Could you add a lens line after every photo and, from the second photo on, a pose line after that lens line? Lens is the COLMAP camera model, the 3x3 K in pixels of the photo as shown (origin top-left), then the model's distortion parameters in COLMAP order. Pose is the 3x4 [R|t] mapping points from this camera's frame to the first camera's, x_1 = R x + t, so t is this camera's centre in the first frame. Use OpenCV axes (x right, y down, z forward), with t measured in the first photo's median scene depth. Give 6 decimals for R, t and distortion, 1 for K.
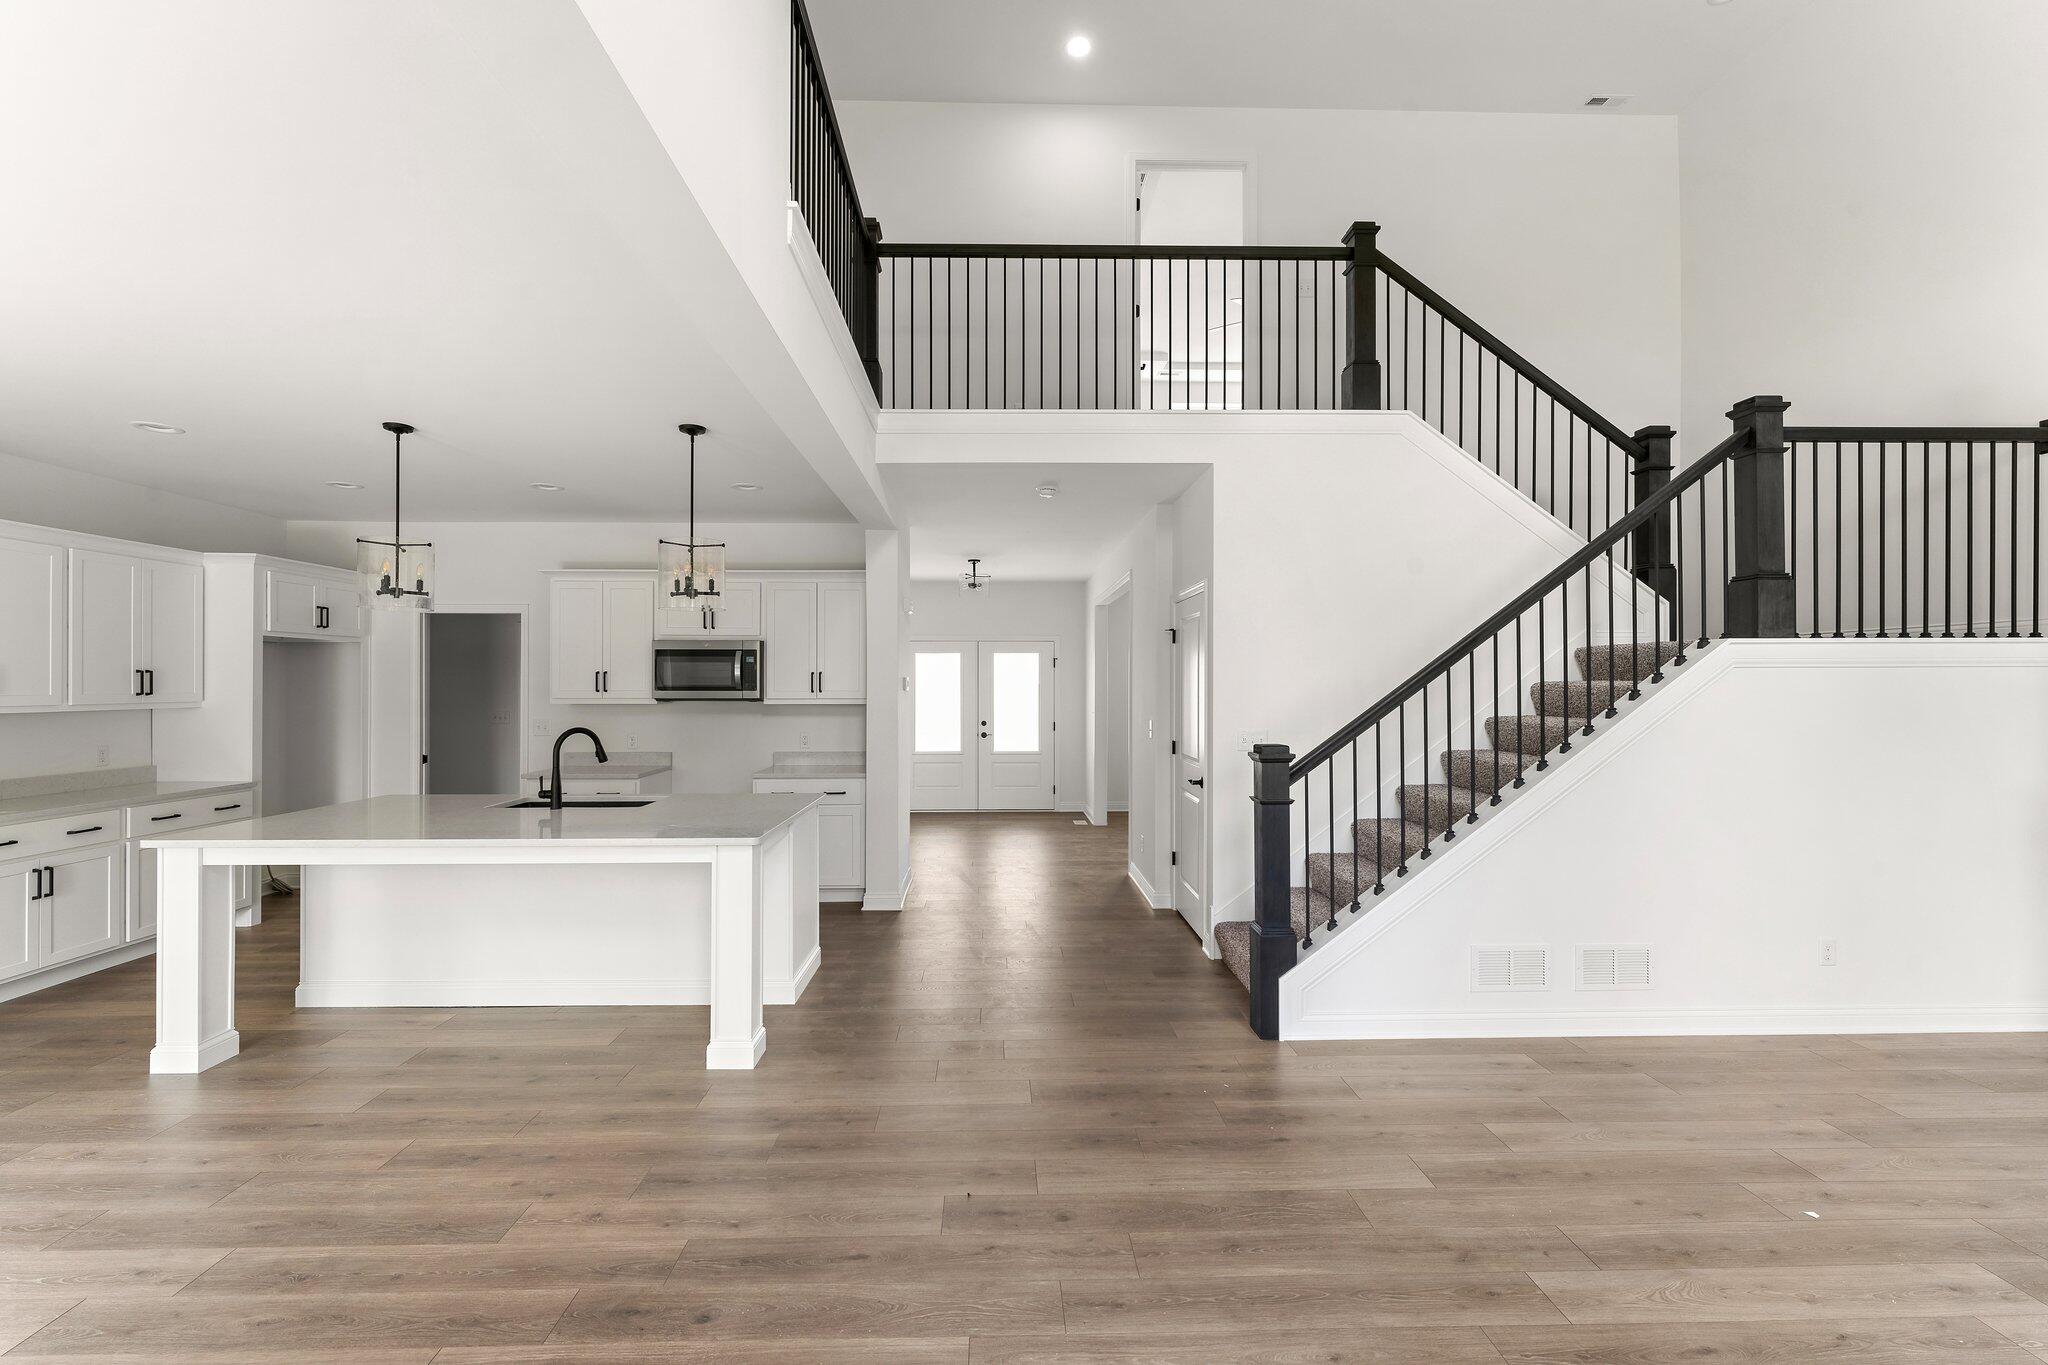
lens RADIAL K [[883.1, 0, 1021.2], [0, 883.1, 682.4], [0, 0, 1]] dist [-0.001507, 0.000529]
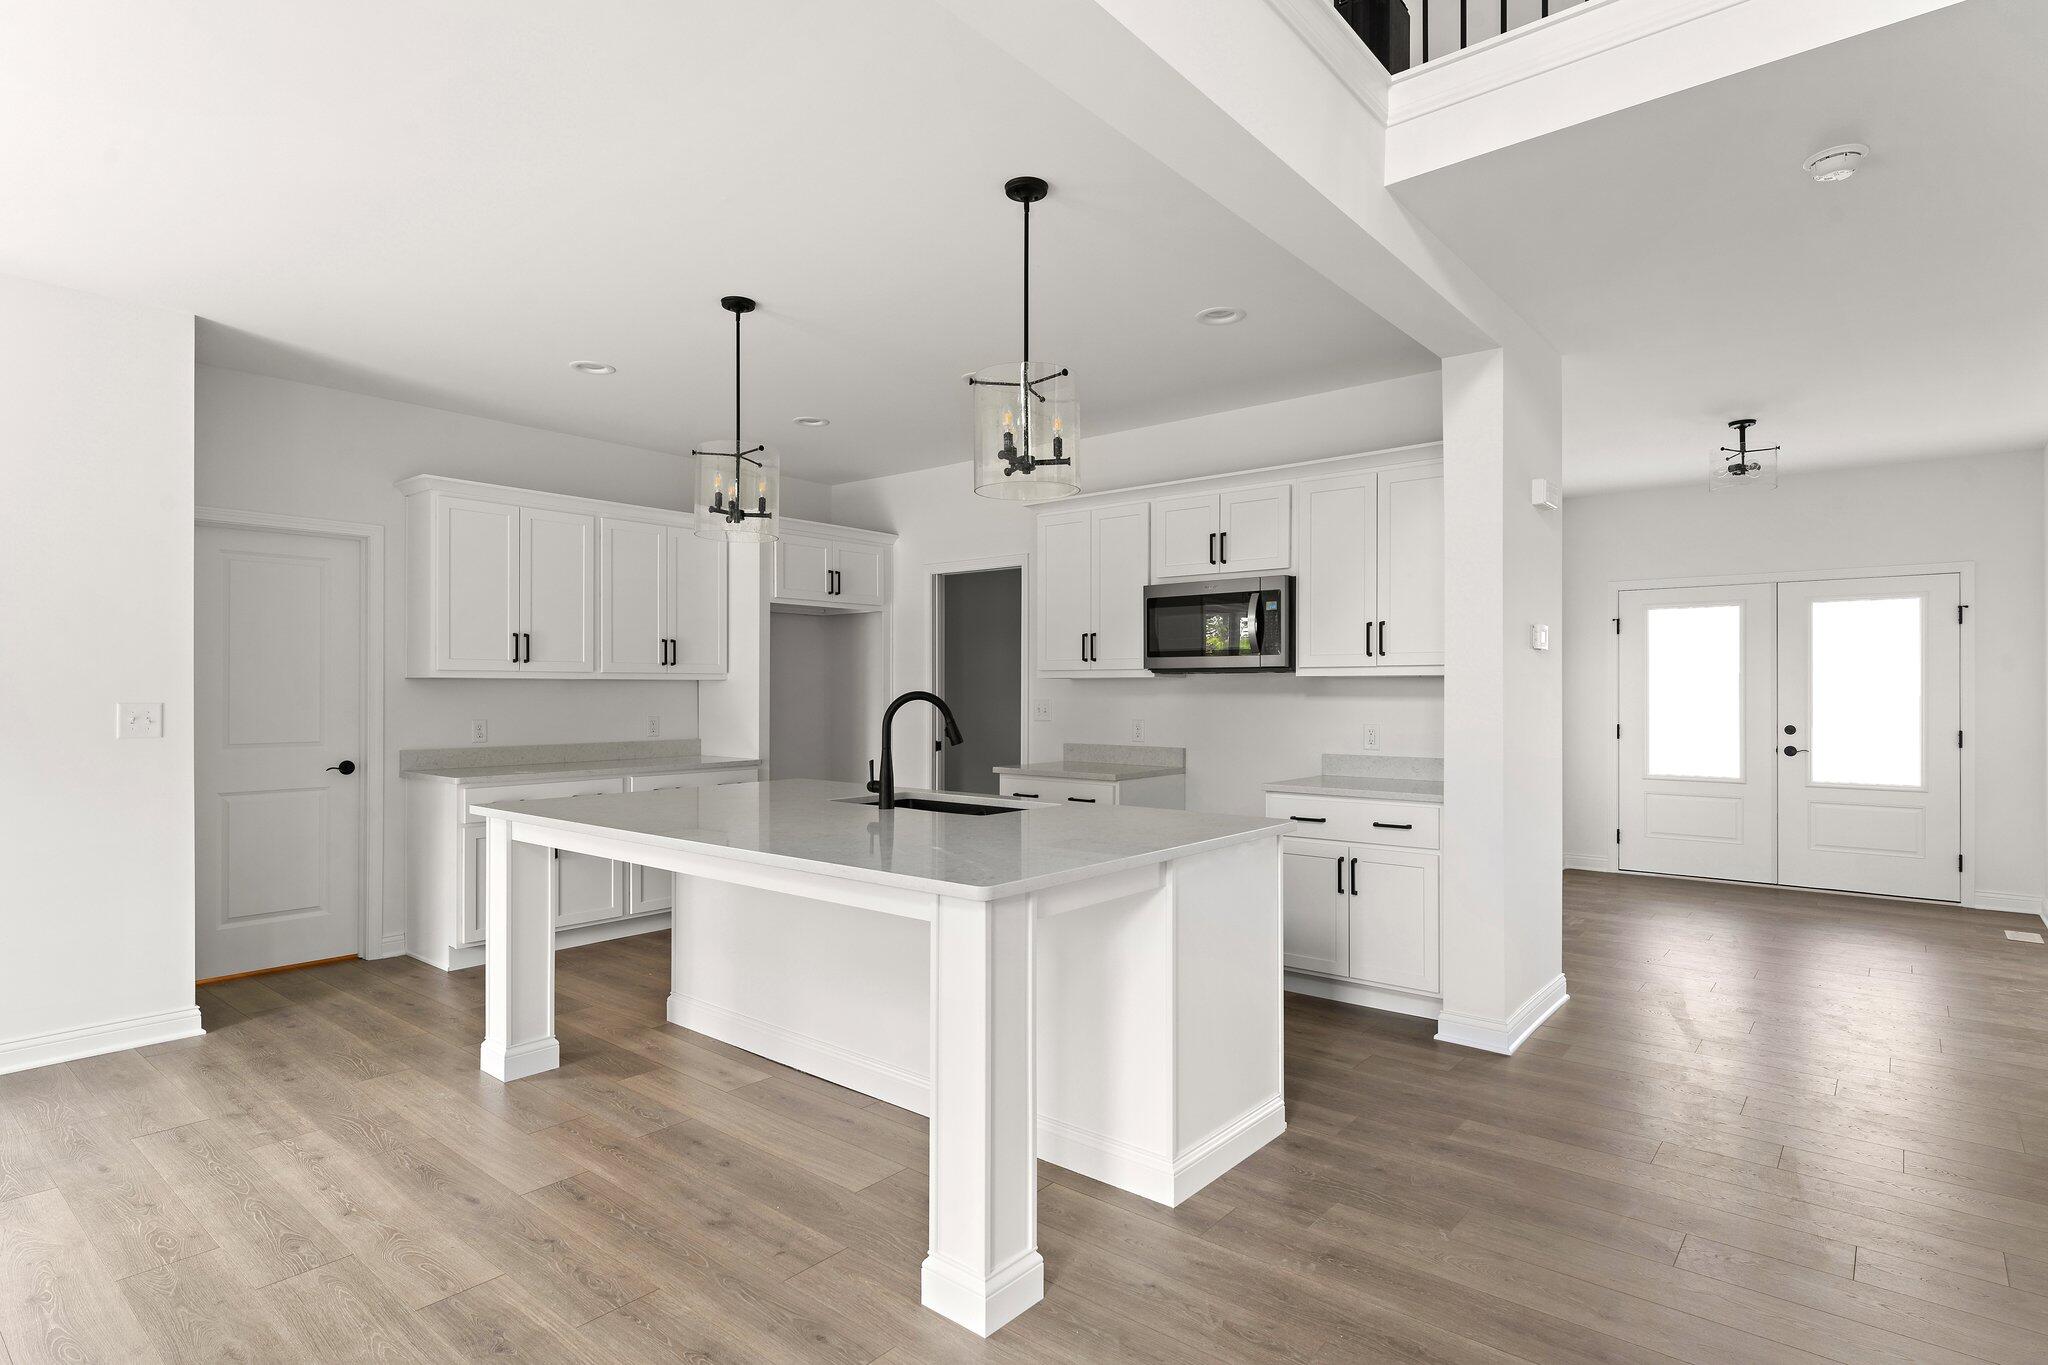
lens RADIAL K [[1059.9, 0, 1019.8], [0, 1059.9, 688.2], [0, 0, 1]] dist [-0.002154, 0.000309]
pose [[0.745914, -0.001822, -0.666040, 0.099072], [0.001397, 0.999998, -0.001170, 0.050563], [0.666041, -0.000058, 0.745915, 0.453673]]
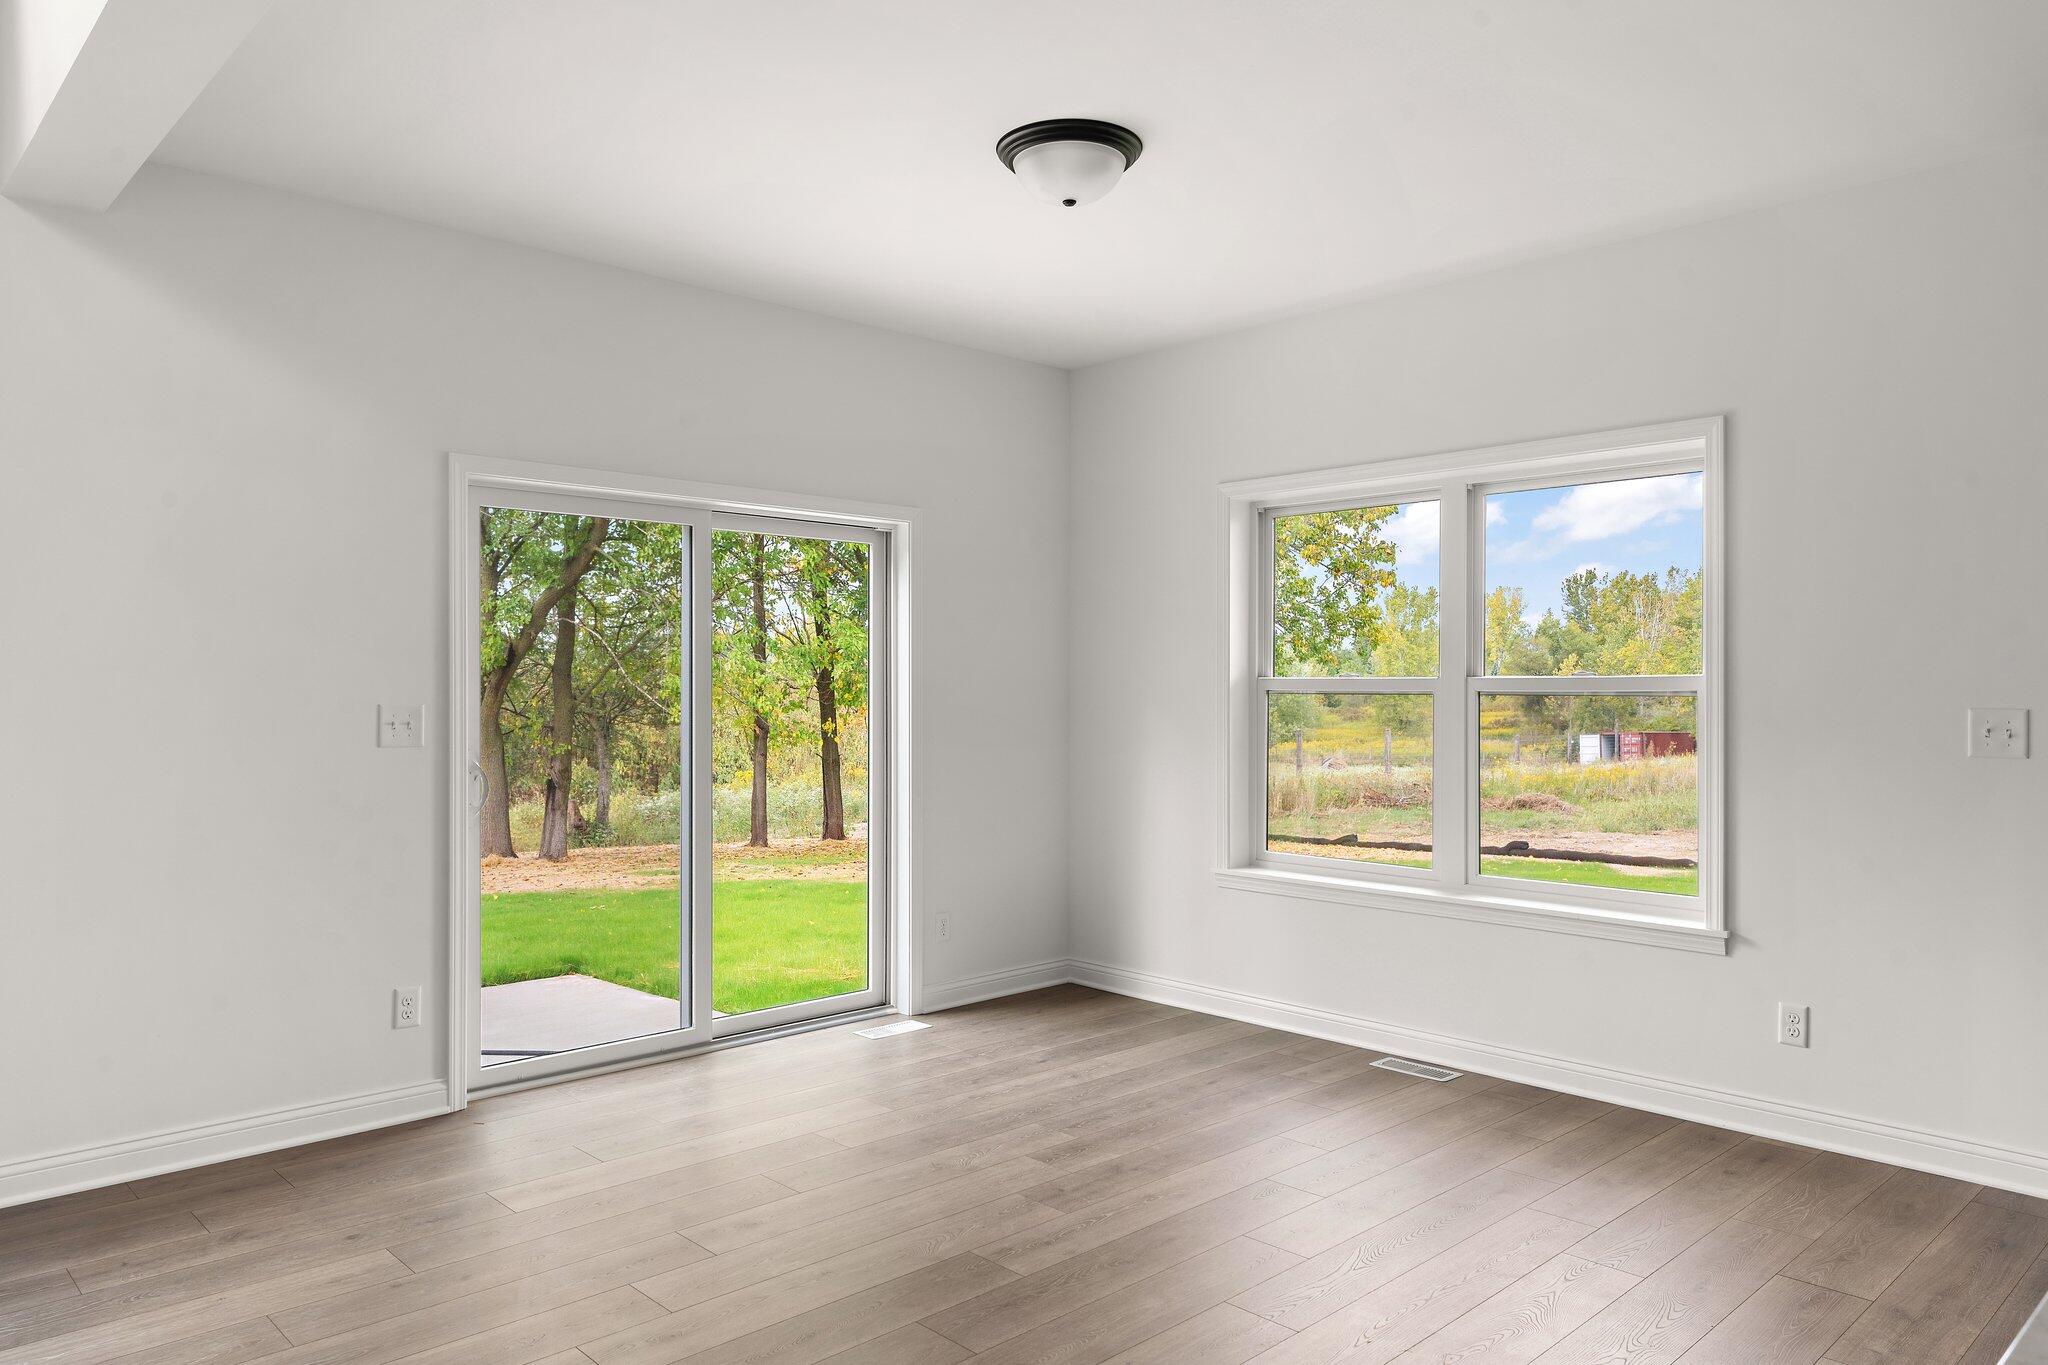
lens RADIAL K [[1361.7, 0, 1014.4], [0, 1361.7, 683.2], [0, 0, 1]] dist [0.002411, -0.001694]
pose [[-0.747425, -0.004659, -0.664330, -0.058145], [-0.000011, 0.999976, -0.007000, 0.051073], [0.664347, -0.005224, -0.747406, 0.856424]]
